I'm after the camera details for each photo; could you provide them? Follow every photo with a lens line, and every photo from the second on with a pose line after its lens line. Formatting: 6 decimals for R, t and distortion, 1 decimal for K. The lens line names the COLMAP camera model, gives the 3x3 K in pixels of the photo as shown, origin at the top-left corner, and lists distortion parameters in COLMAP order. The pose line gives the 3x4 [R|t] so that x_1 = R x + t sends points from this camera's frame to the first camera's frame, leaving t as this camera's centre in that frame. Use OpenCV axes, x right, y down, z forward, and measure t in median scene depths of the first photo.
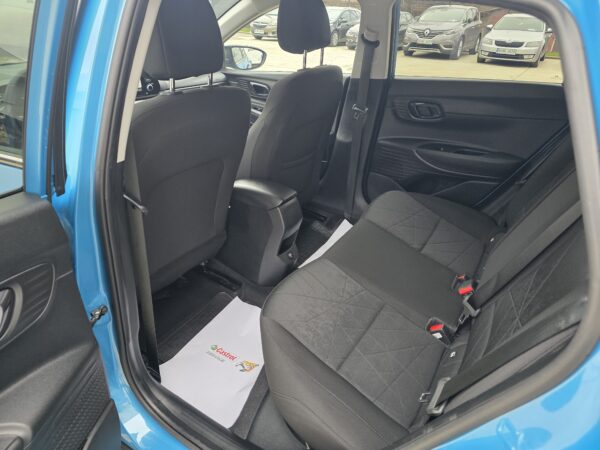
lens RADIAL K [[404.6, 0, 305.0], [0, 404.6, 219.5], [0, 0, 1]] dist [0.051287, -0.046802]
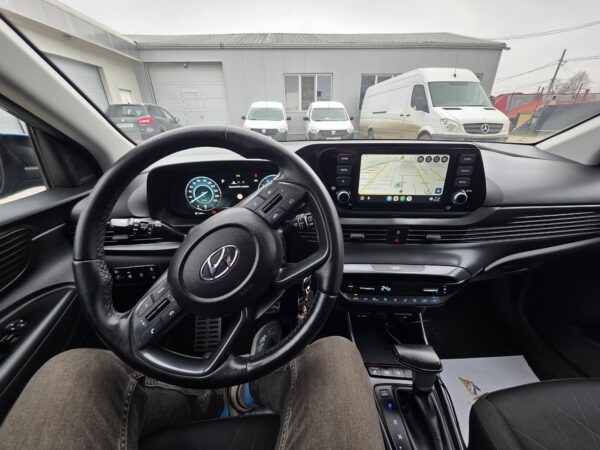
lens RADIAL K [[239.7, 0, 300.6], [0, 239.7, 225.1], [0, 0, 1]] dist [0.006678, -0.001850]
pose [[0.602696, 0.290666, -0.743149, -0.302625], [-0.349921, 0.933250, 0.081233, -0.275586], [0.717156, 0.211085, 0.664177, 0.757221]]
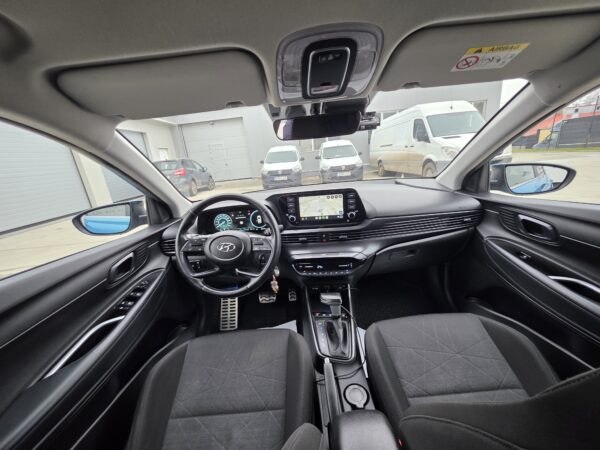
lens RADIAL K [[239.7, 0, 300.3], [0, 239.7, 228.6], [0, 0, 1]] dist [0.006678, -0.001850]
pose [[0.539310, 0.158754, -0.827008, -0.000357], [-0.288762, 0.957390, -0.004525, -0.283277], [0.791051, 0.241249, 0.562172, 0.678415]]
